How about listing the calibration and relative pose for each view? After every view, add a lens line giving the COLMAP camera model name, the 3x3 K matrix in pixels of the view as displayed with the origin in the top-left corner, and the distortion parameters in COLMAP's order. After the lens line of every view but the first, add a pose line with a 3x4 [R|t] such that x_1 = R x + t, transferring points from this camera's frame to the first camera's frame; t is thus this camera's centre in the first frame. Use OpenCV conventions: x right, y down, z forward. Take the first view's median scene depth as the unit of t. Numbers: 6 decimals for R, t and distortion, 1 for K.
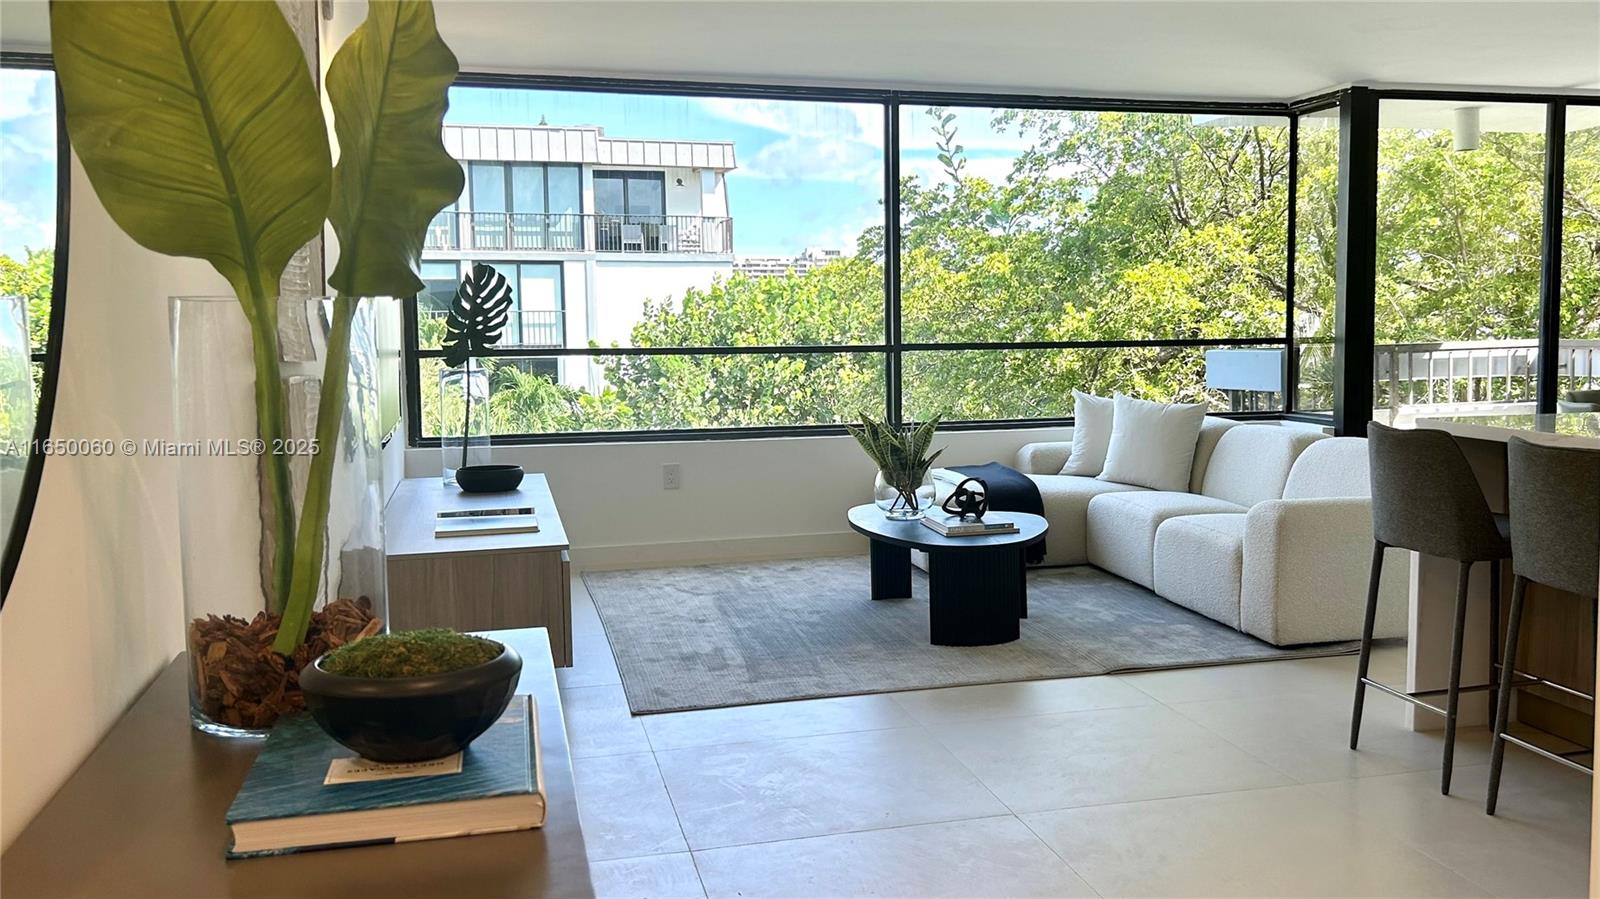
lens RADIAL K [[1393.6, 0, 800.1], [0, 1393.6, 438.7], [0, 0, 1]] dist [-0.059686, -0.007270]
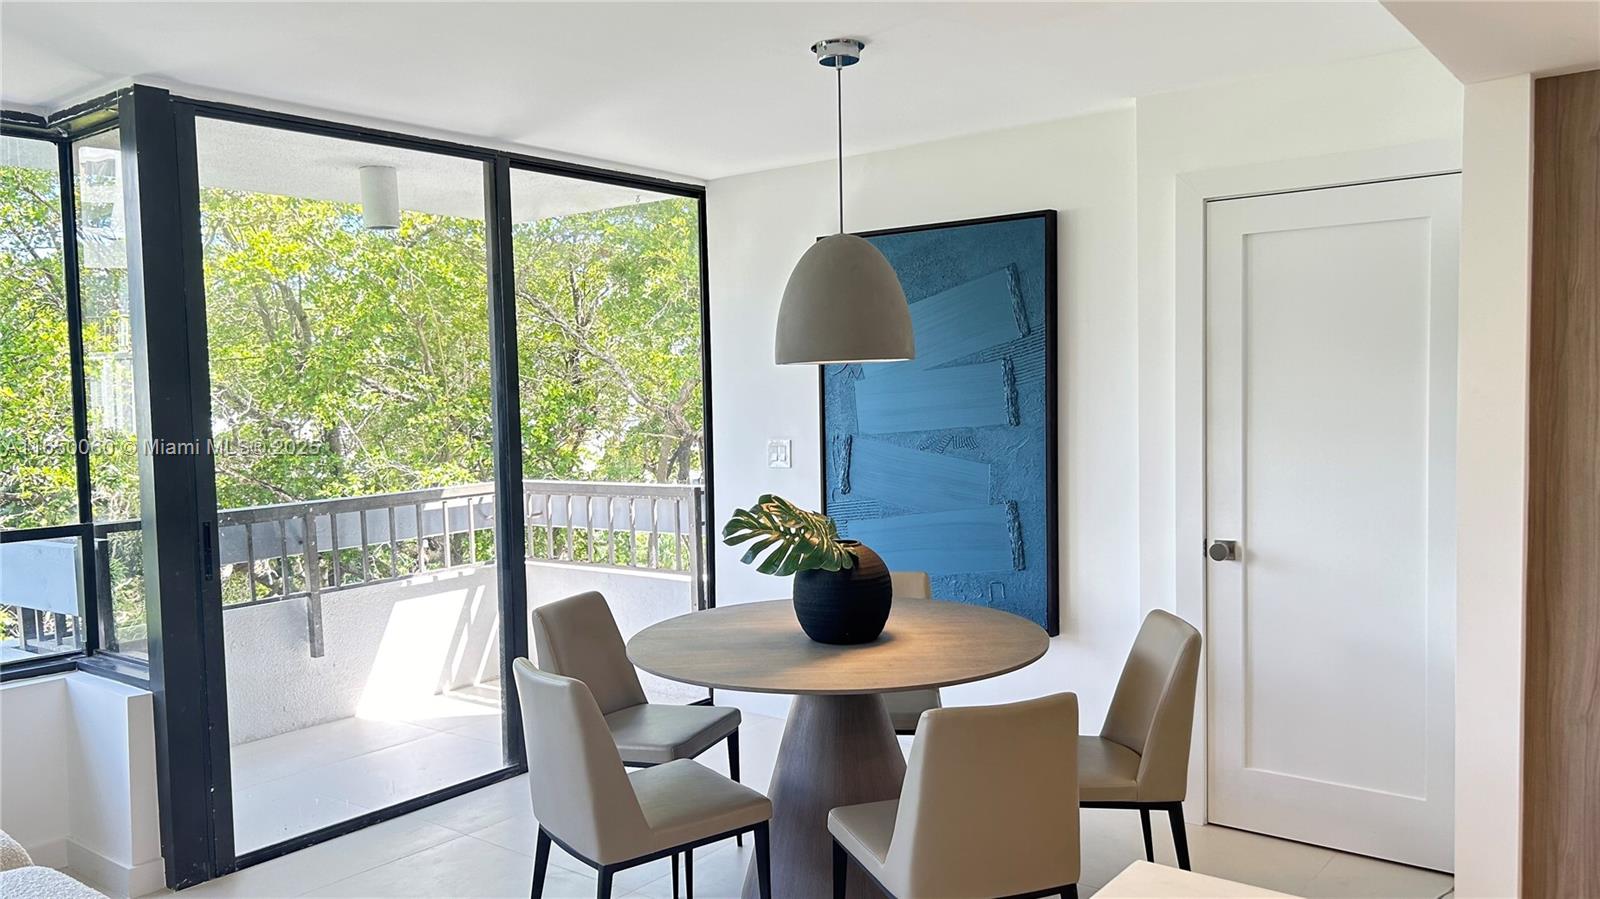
lens RADIAL K [[1228.5, 0, 794.6], [0, 1228.5, 449.4], [0, 0, 1]] dist [-0.001998, 0.003421]
pose [[0.768395, -0.038459, 0.638819, 0.259705], [0.071604, 0.997092, -0.026100, -0.071019], [-0.635957, 0.065798, 0.768914, 0.419559]]
